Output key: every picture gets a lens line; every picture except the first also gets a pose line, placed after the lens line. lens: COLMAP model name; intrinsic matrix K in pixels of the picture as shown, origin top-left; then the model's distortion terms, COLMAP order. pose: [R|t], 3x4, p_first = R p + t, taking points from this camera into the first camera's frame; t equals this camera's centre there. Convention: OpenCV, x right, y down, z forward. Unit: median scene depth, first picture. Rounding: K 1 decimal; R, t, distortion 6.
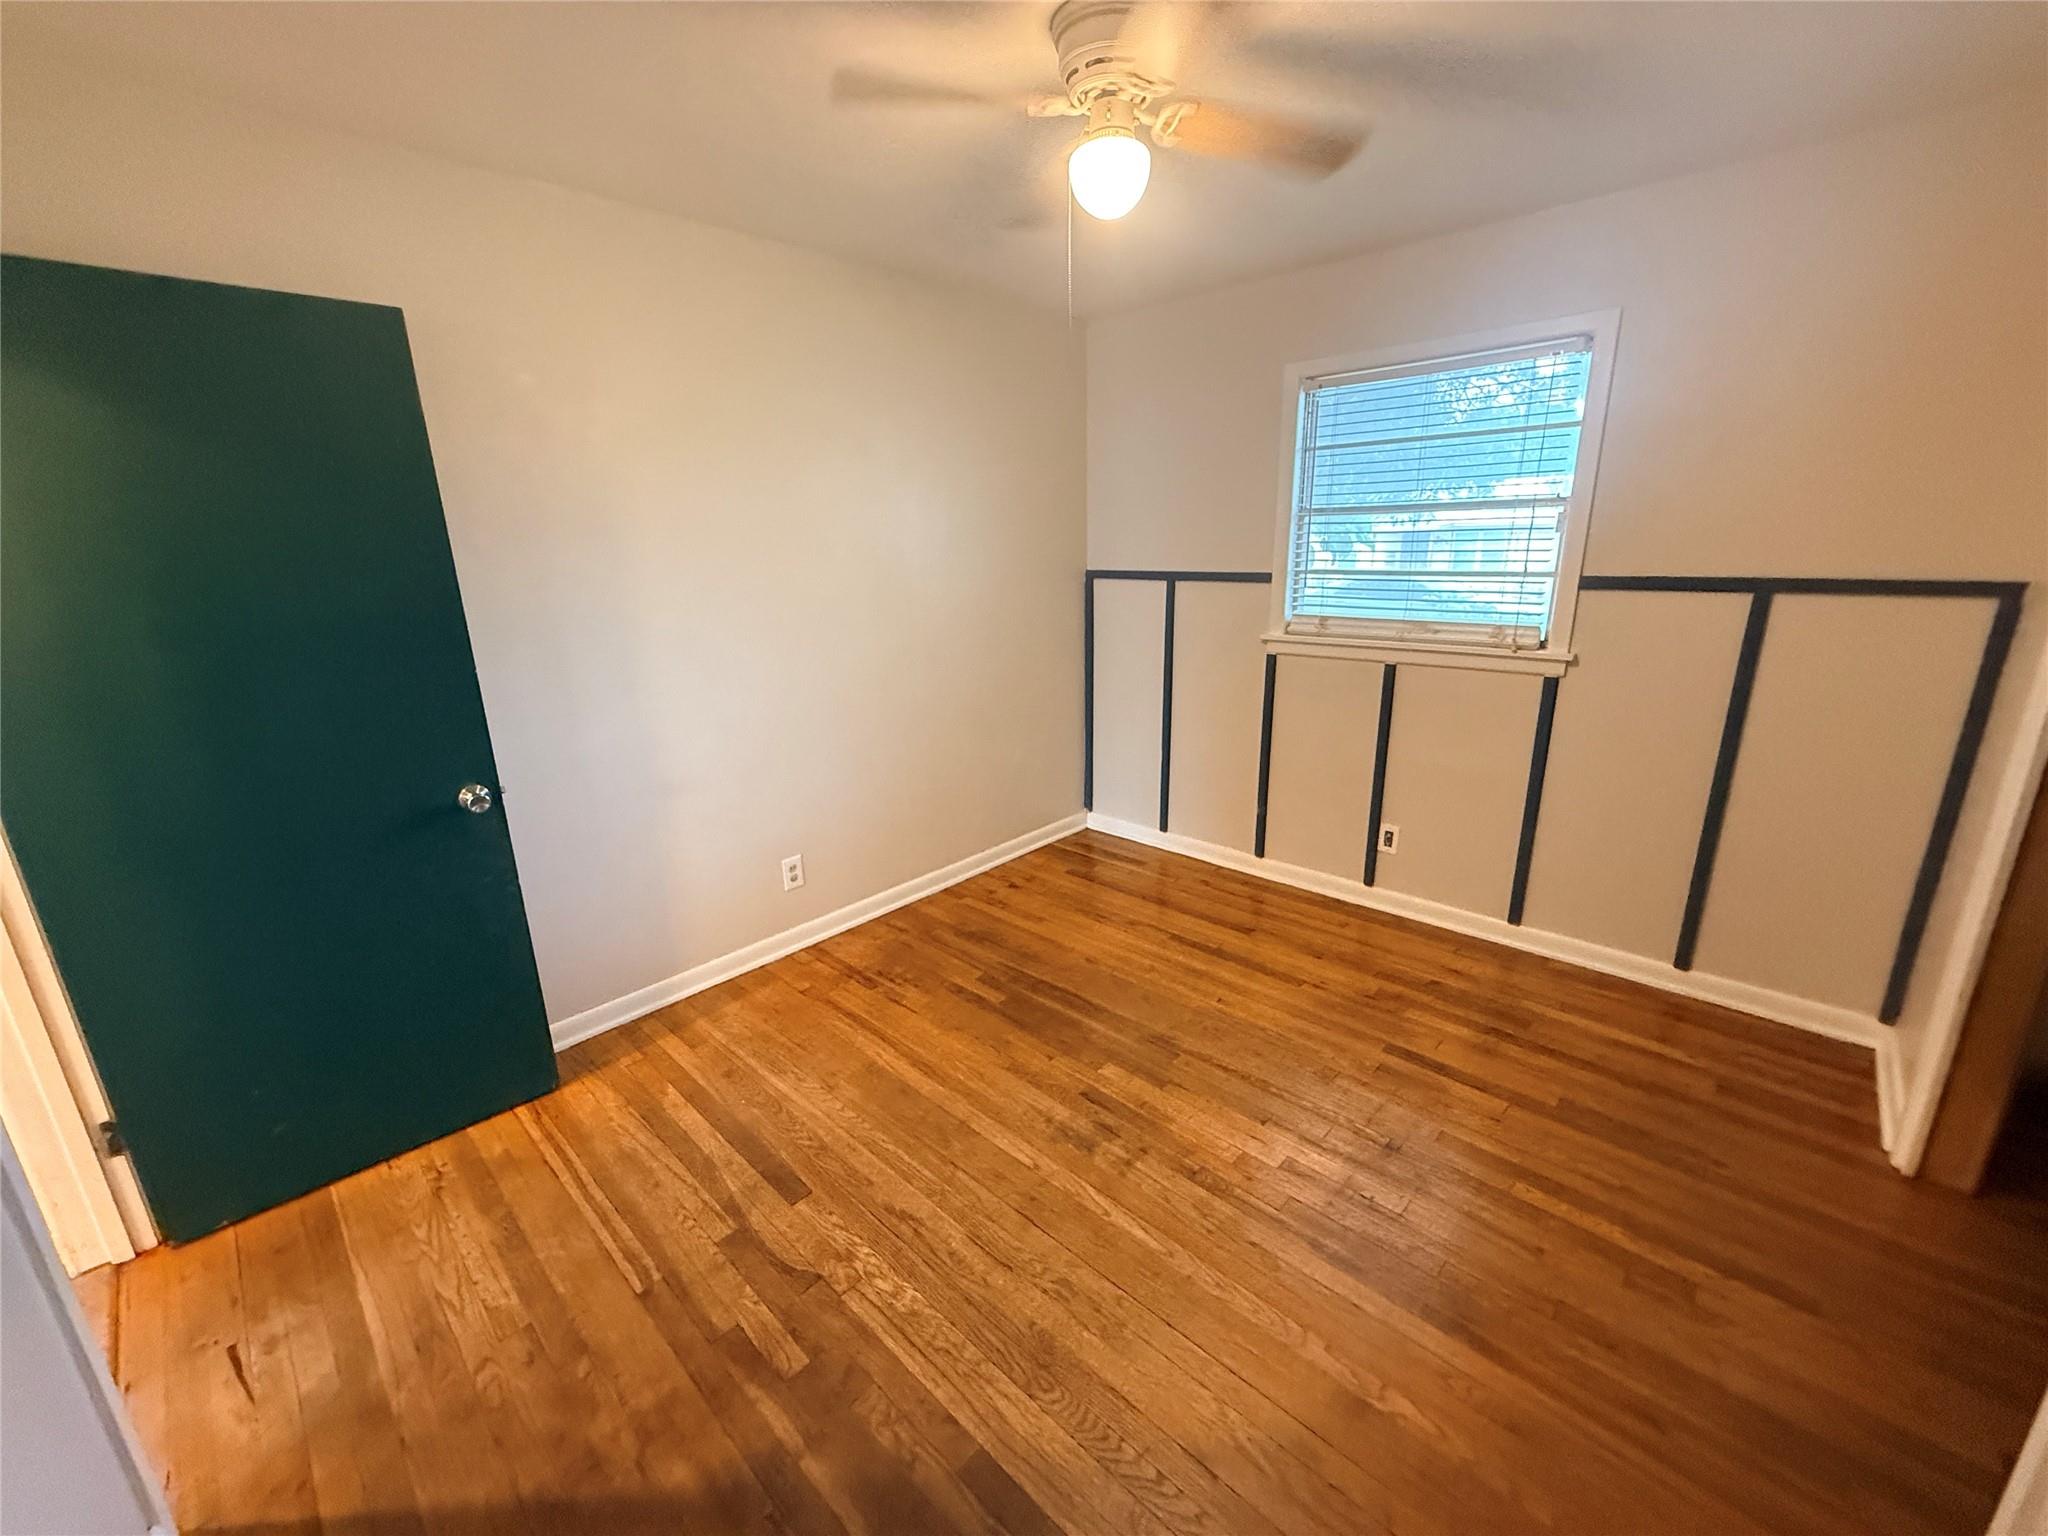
lens RADIAL K [[814.7, 0, 1023.7], [0, 814.7, 767.8], [0, 0, 1]] dist [0.000349, 0.000075]
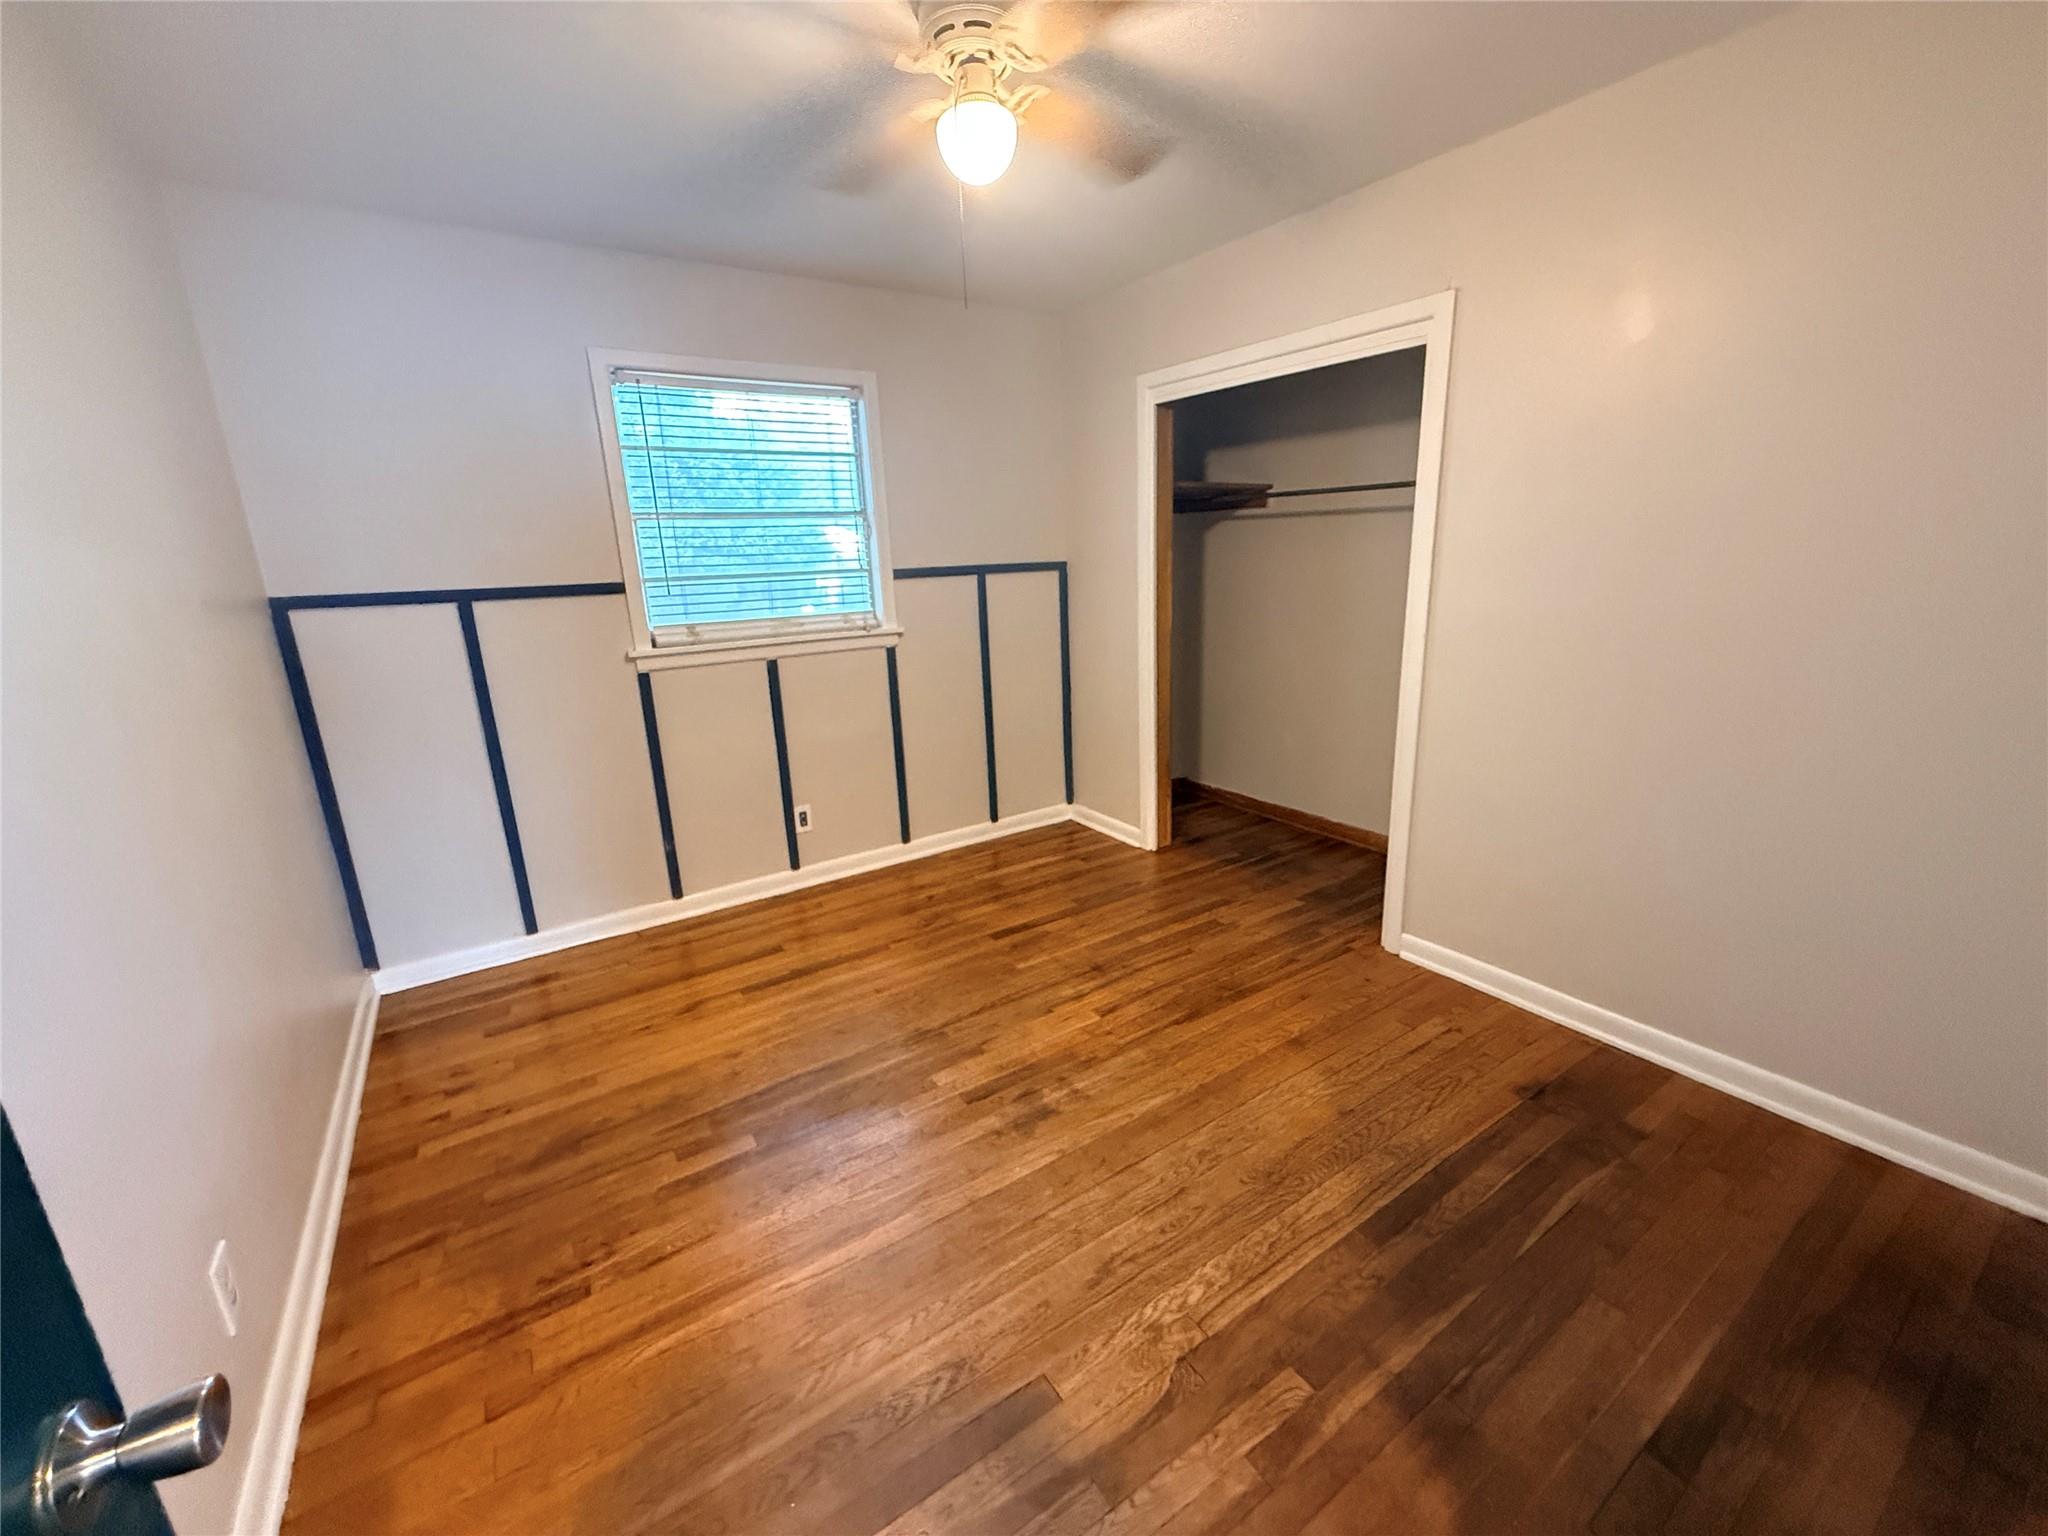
lens RADIAL K [[814.7, 0, 1023.0], [0, 814.7, 763.3], [0, 0, 1]] dist [0.000349, 0.000075]
pose [[0.227244, -0.229014, 0.946527, -0.638719], [0.296196, 0.942161, 0.156847, -0.085282], [-0.927701, 0.244715, 0.281933, 0.526162]]
